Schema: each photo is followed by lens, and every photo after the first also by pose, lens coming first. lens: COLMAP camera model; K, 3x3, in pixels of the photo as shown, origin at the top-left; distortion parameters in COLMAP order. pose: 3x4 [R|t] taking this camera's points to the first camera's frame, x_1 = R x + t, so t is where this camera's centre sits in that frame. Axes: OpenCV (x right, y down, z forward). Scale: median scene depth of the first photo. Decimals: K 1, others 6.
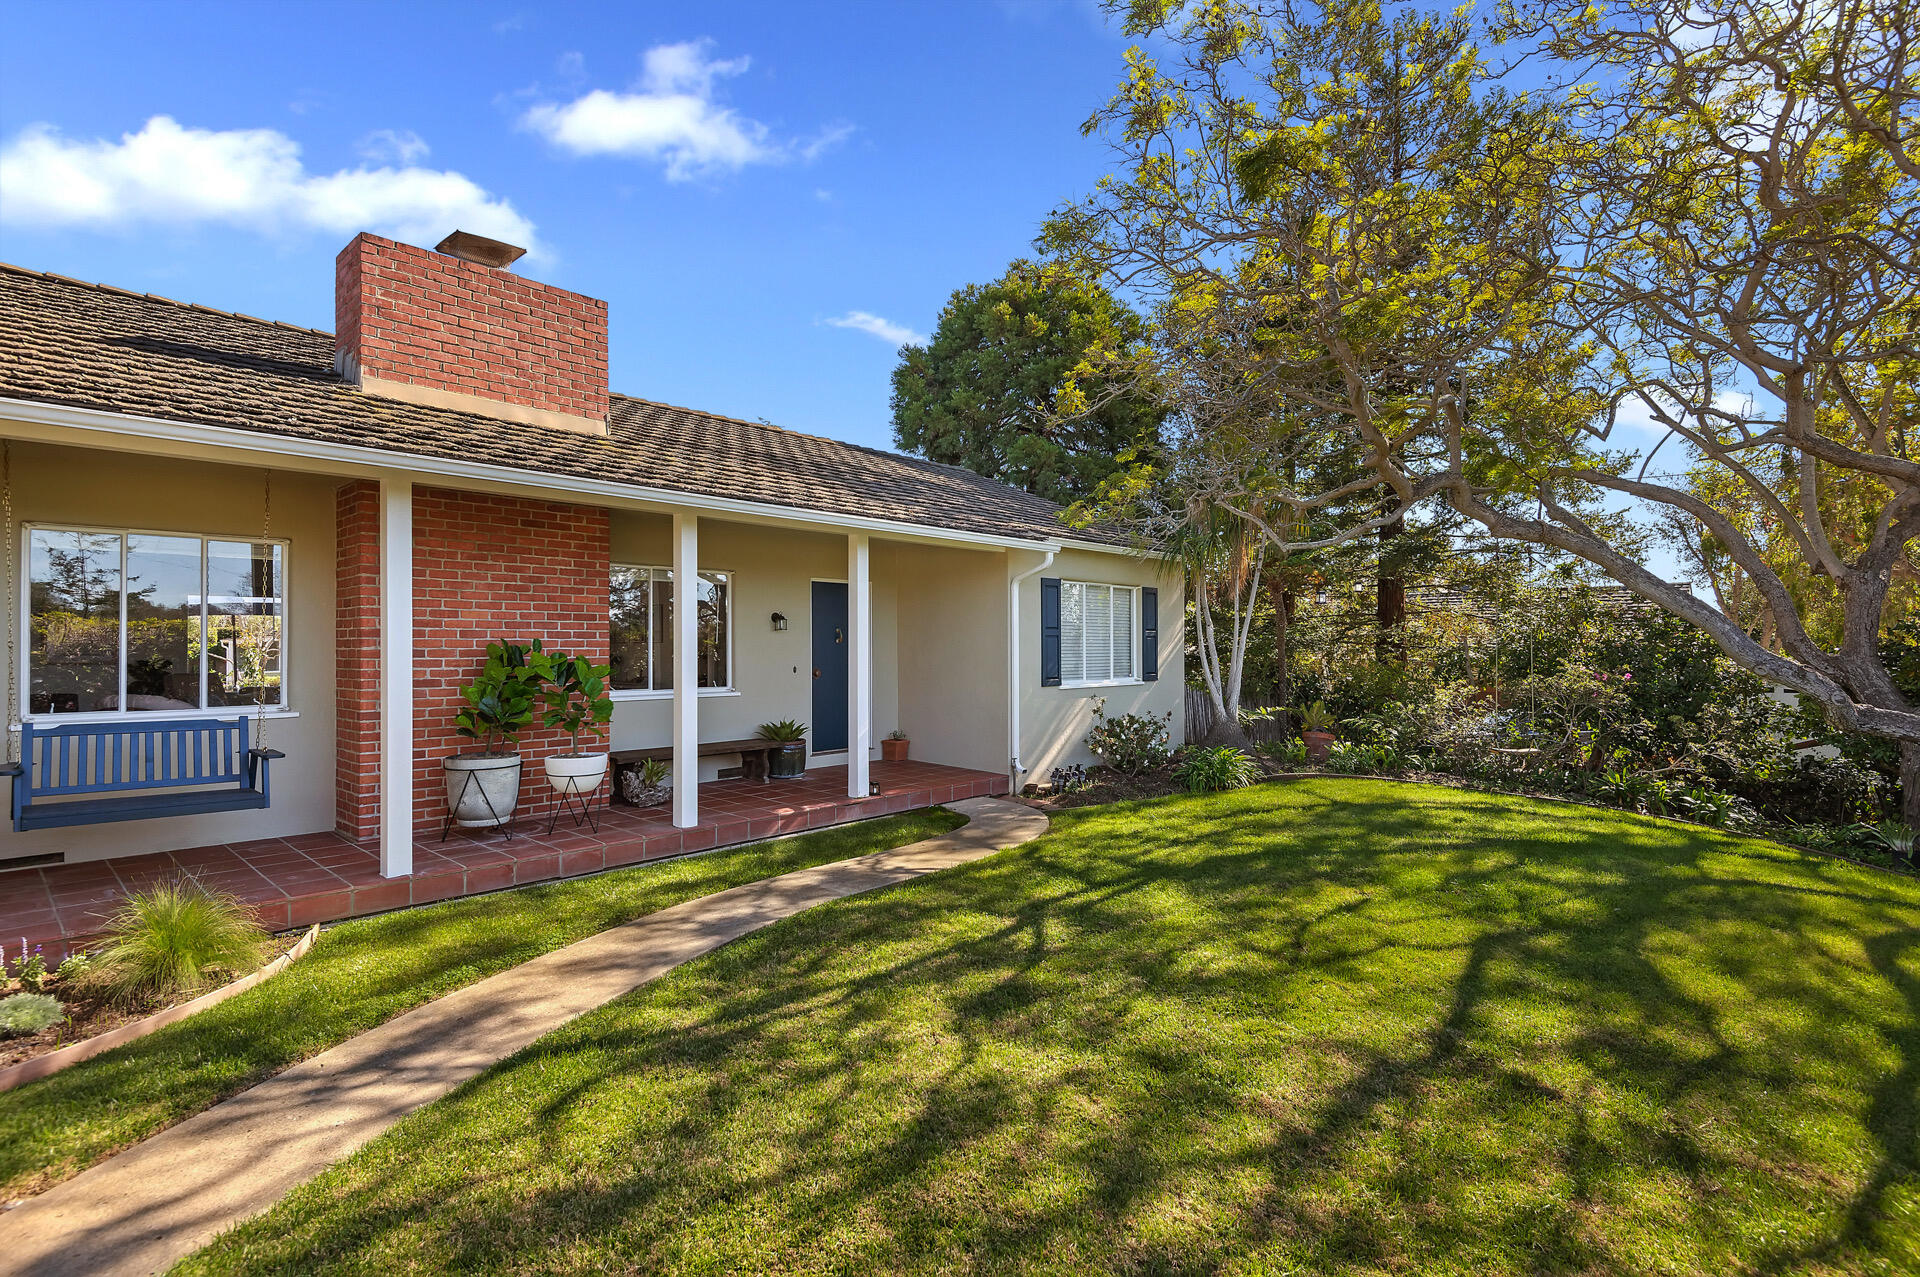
lens RADIAL K [[918.3, 0, 969.2], [0, 918.3, 644.0], [0, 0, 1]] dist [0.011470, -0.005942]
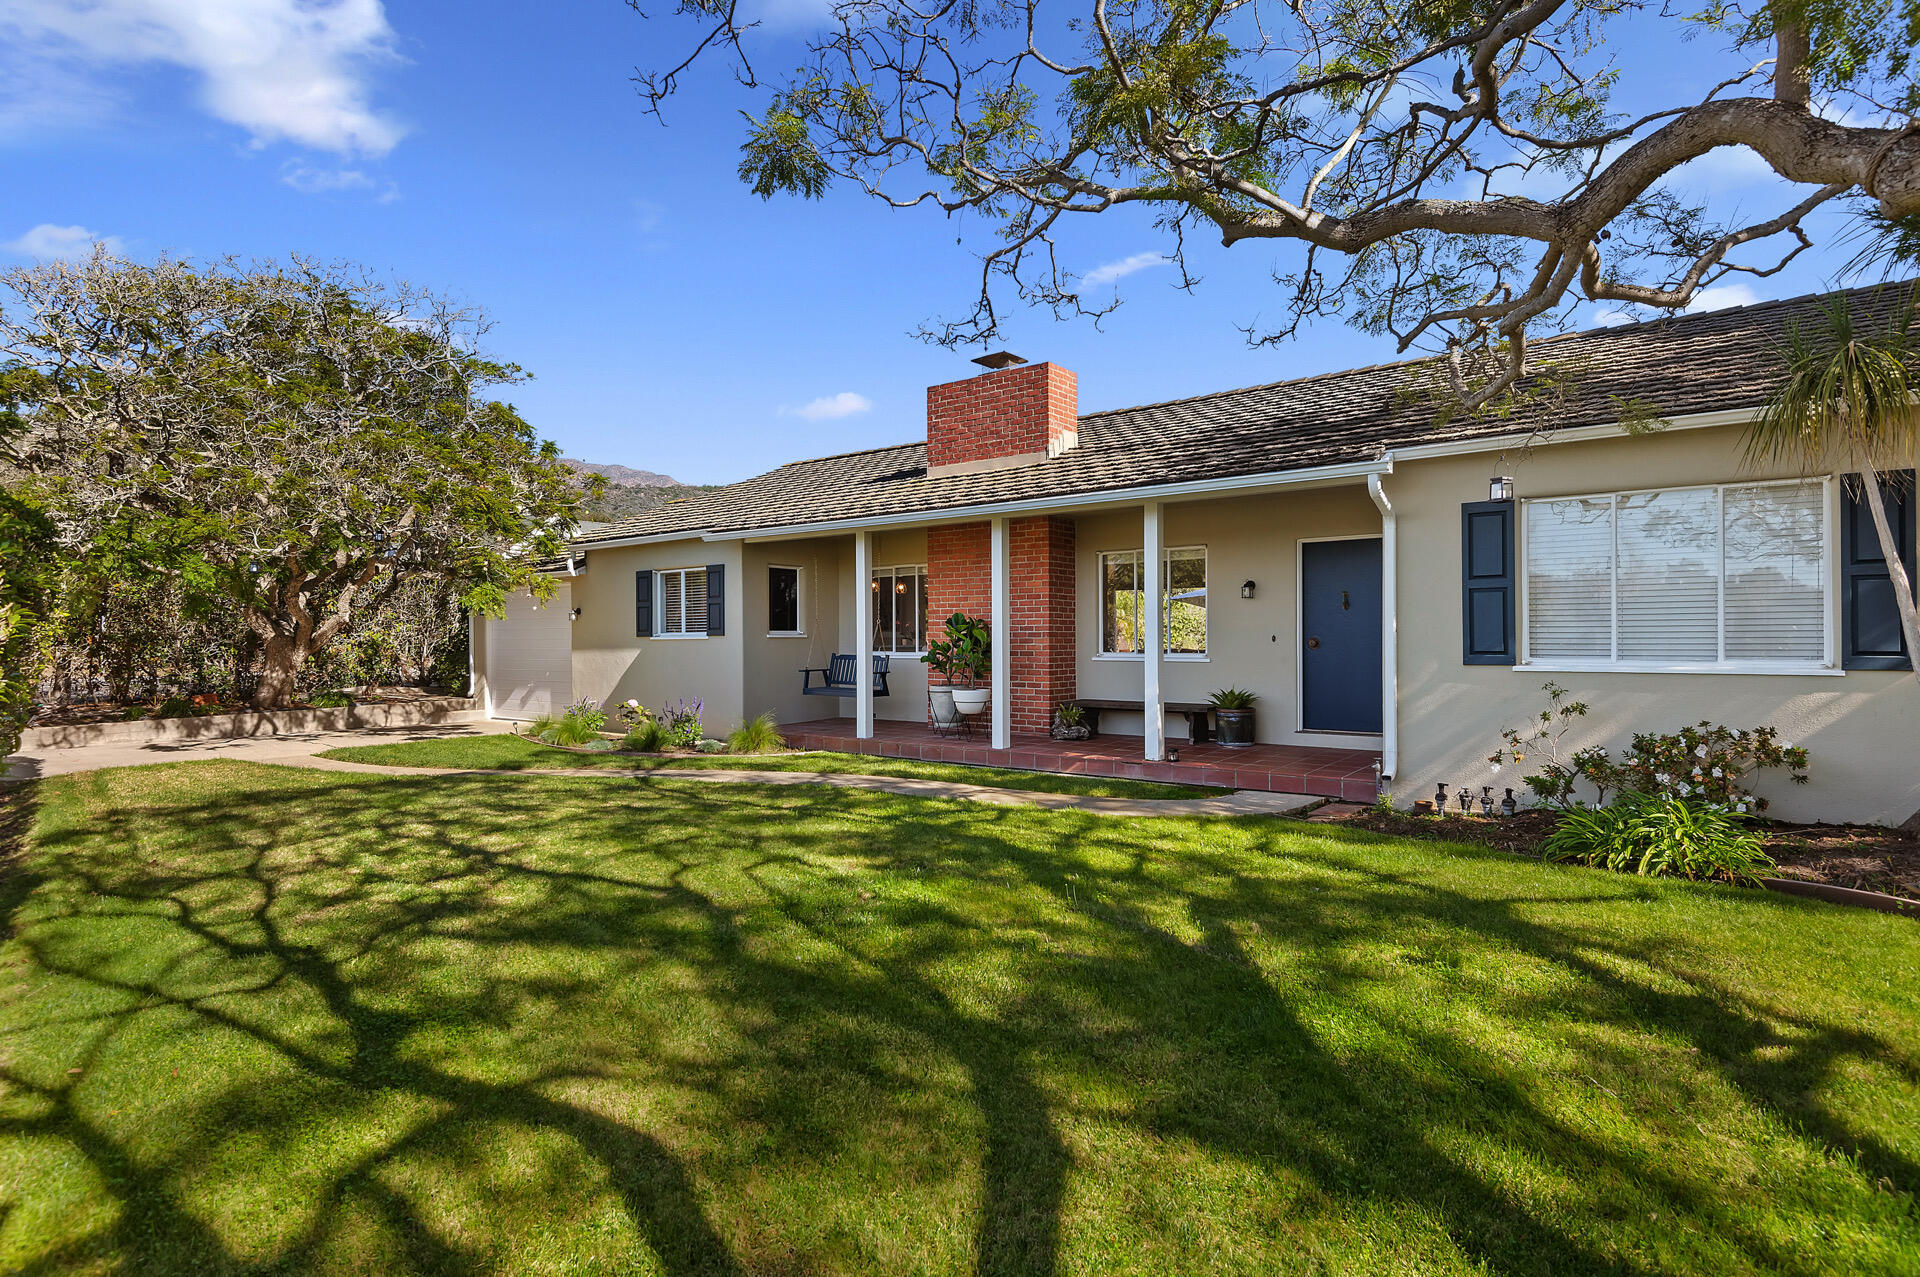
lens RADIAL K [[980.9, 0, 956.2], [0, 980.9, 640.2], [0, 0, 1]] dist [0.031805, 0.000199]
pose [[0.074611, 0.004848, -0.997201, 1.504560], [0.009261, 0.999942, 0.005554, 0.039805], [0.997170, -0.009650, 0.074562, 1.096999]]
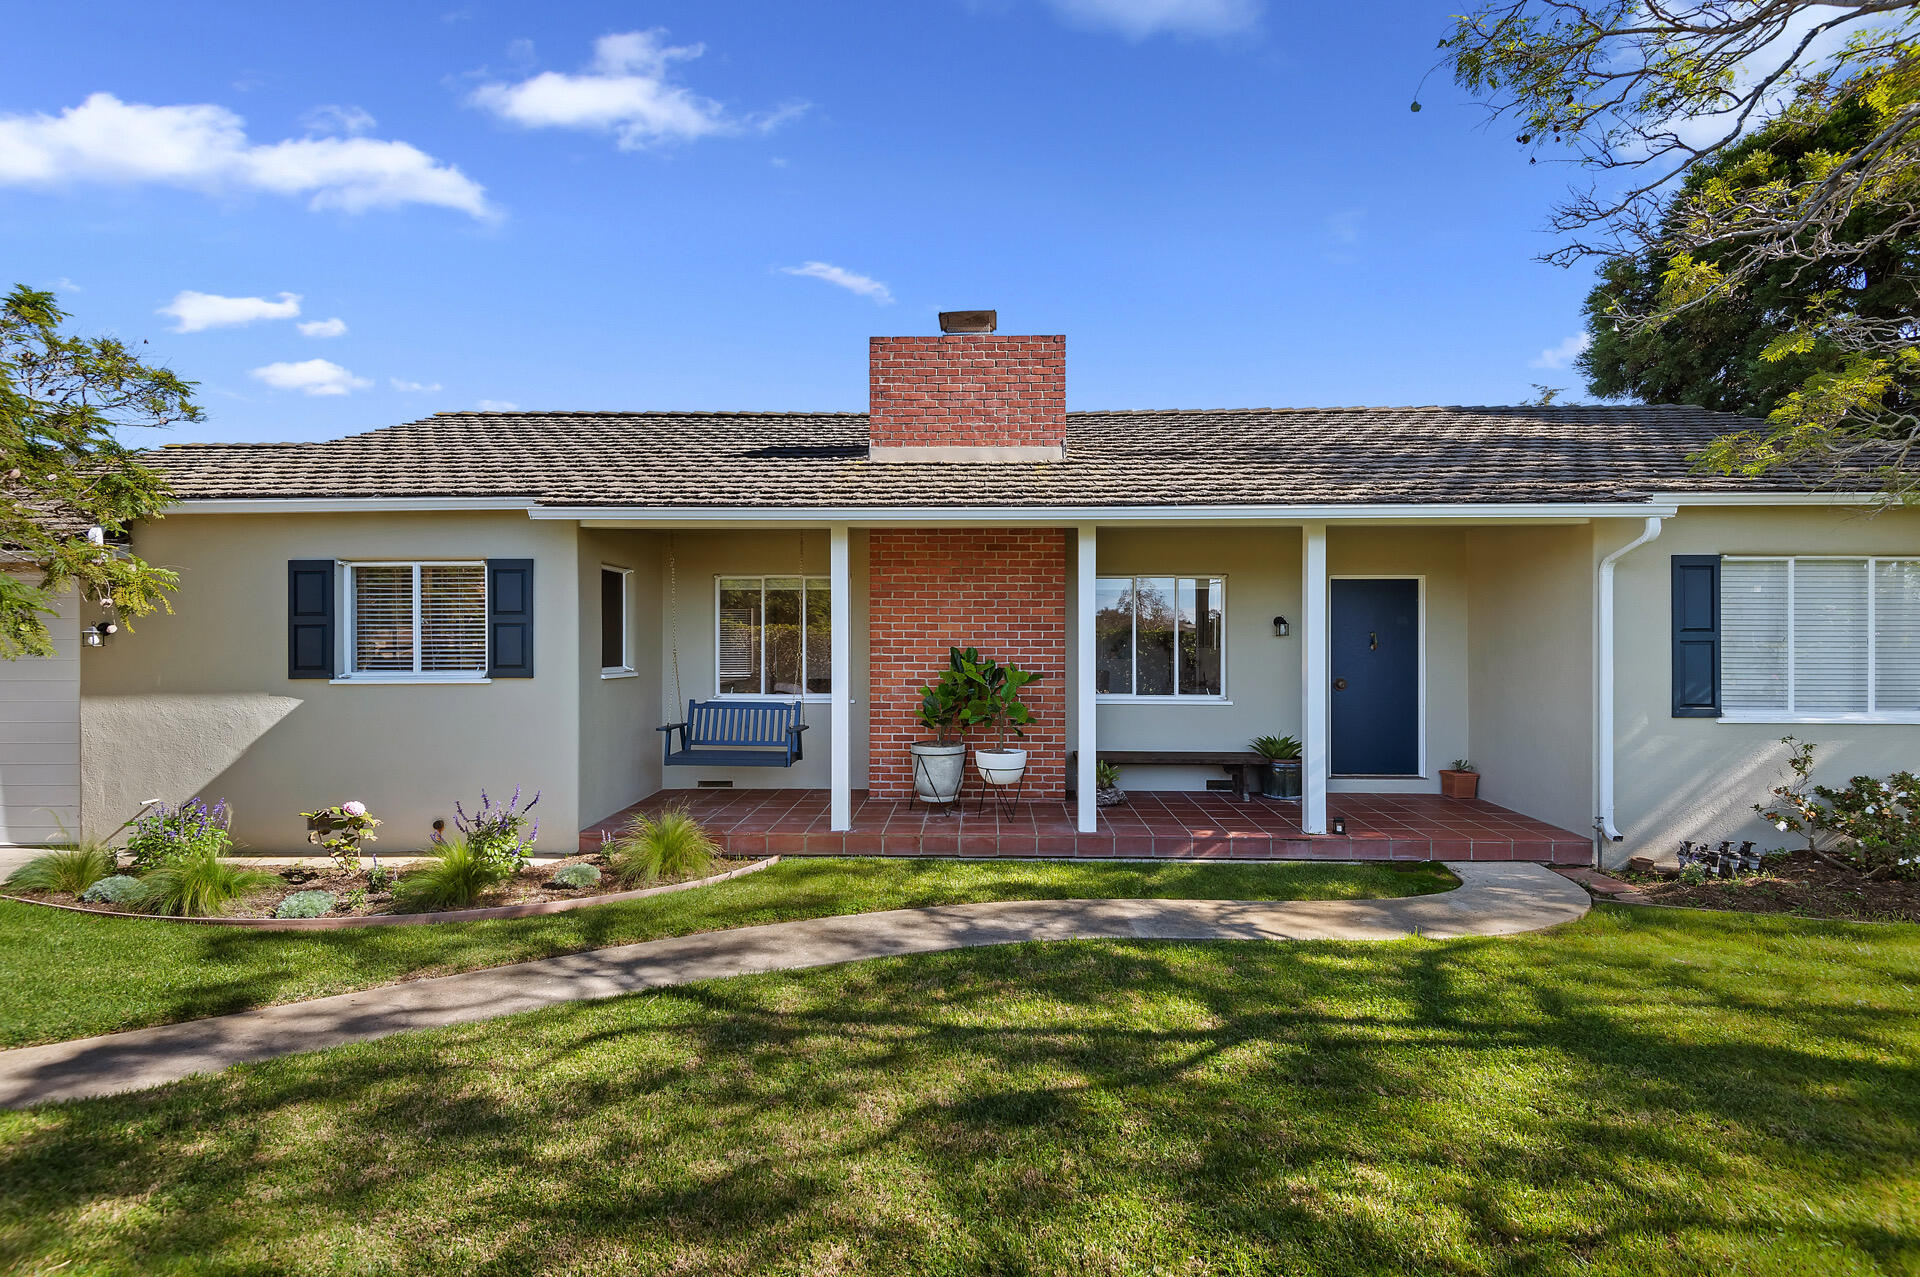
lens RADIAL K [[872.0, 0, 963.0], [0, 872.0, 637.2], [0, 0, 1]] dist [0.020817, -0.005016]
pose [[0.648972, -0.001289, -0.760811, 0.452395], [-0.000357, 0.999998, -0.001998, -0.020708], [0.760812, 0.001568, 0.648971, 0.351646]]
